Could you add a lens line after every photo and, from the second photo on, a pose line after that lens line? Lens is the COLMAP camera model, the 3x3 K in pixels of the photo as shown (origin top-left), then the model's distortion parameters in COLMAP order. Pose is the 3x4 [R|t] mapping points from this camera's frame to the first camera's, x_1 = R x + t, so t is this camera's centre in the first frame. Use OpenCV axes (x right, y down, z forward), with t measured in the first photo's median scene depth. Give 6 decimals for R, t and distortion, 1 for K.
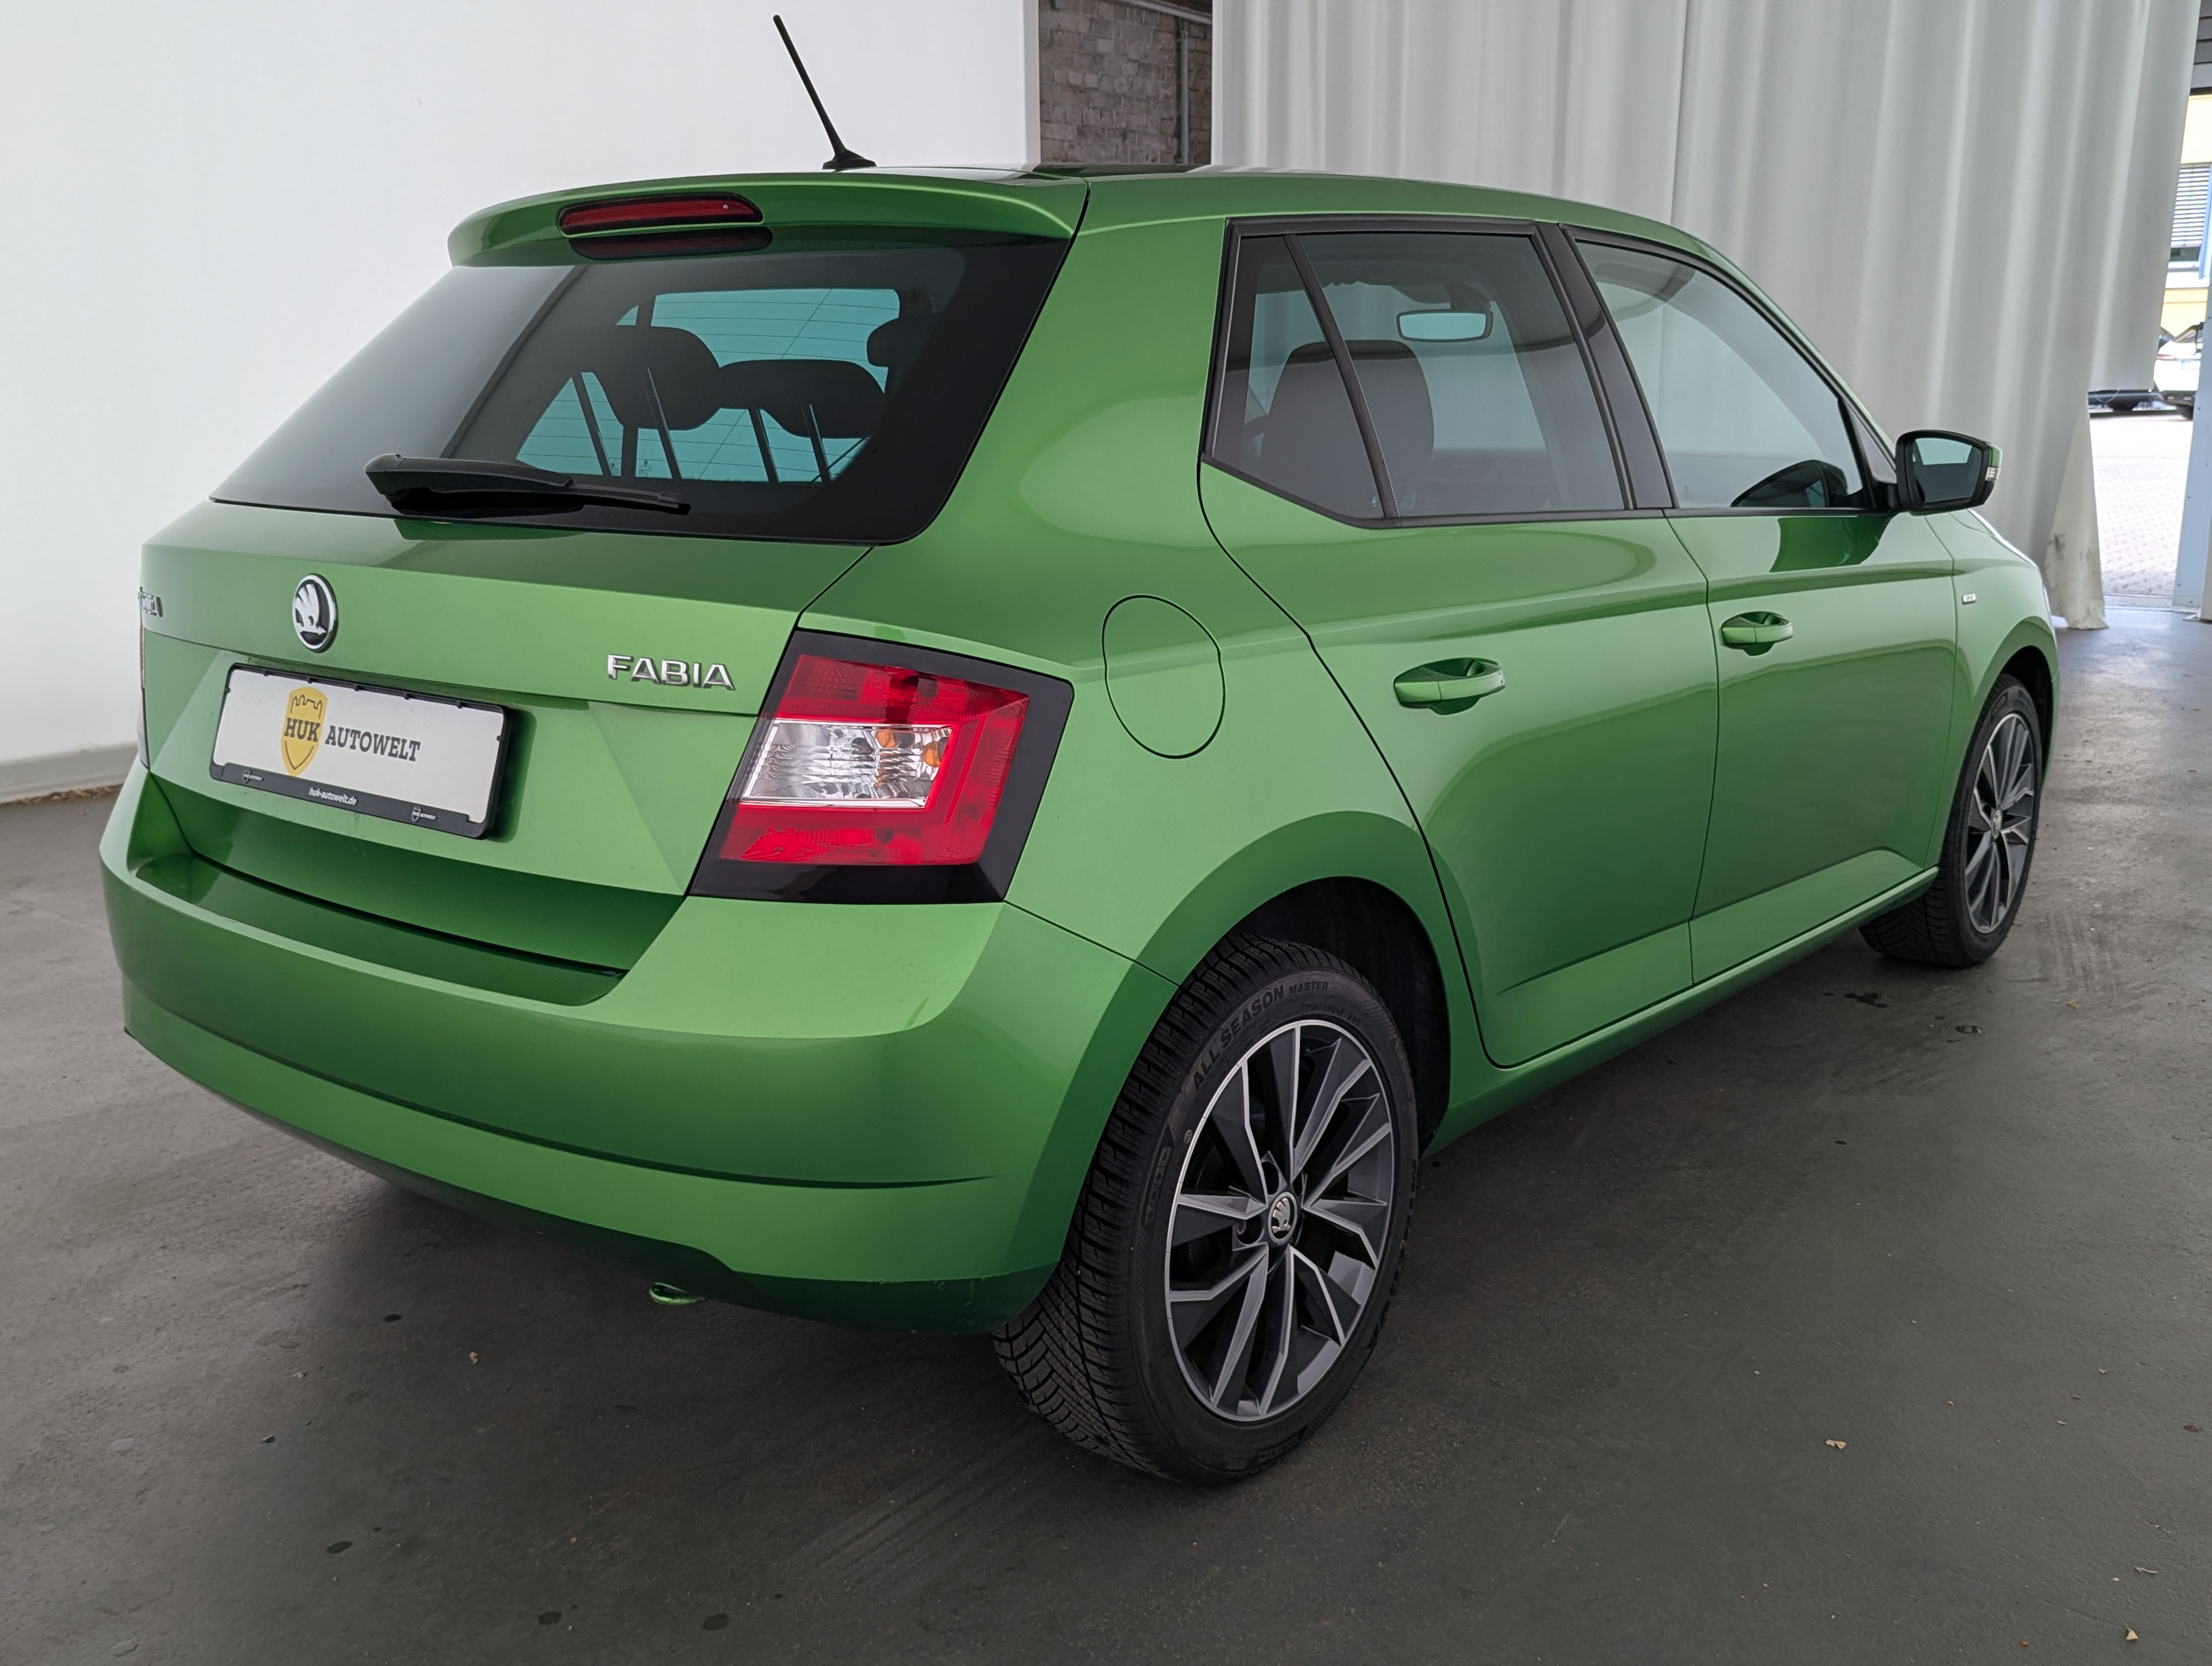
lens RADIAL K [[2045.1, 0, 1112.9], [0, 2045.1, 822.9], [0, 0, 1]] dist [0.054559, 0.012493]
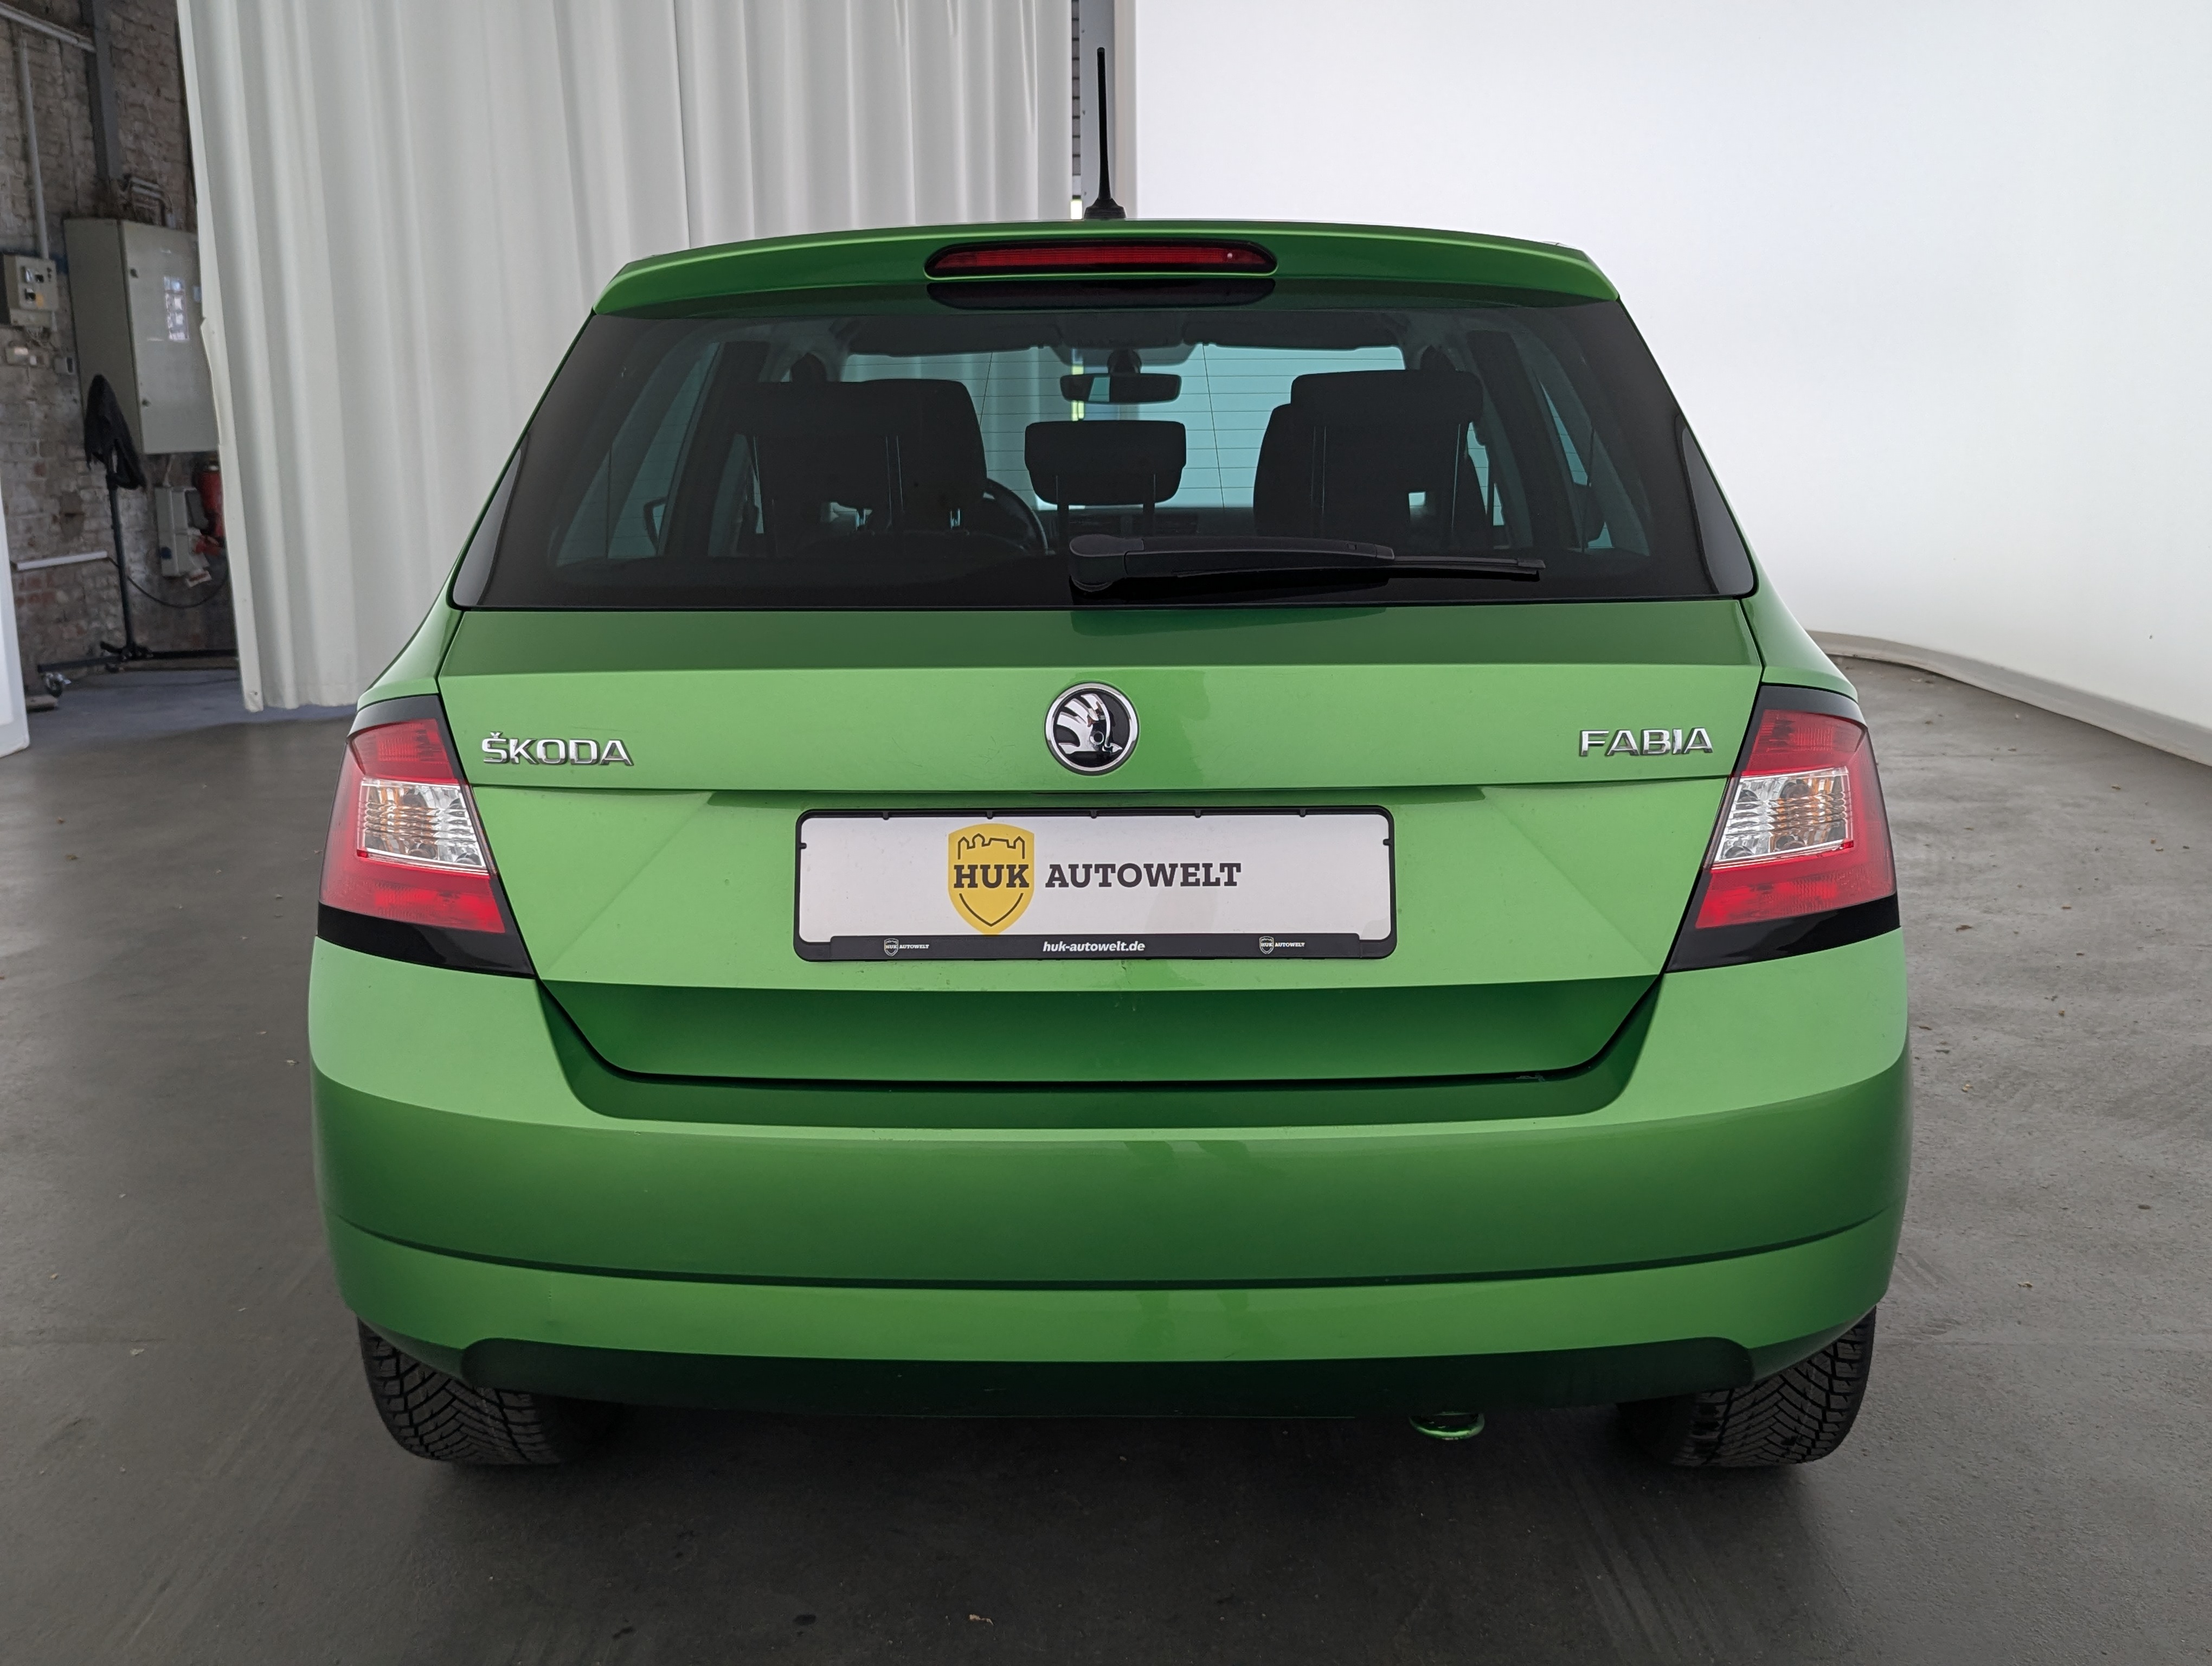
lens RADIAL K [[2045.1, 0, 1112.9], [0, 2045.1, 822.9], [0, 0, 1]] dist [0.054559, 0.012493]
pose [[0.793339, -0.118765, 0.597083, -0.860953], [0.137687, 0.990376, 0.014051, -0.073007], [-0.593006, 0.071064, 0.802056, 0.335000]]
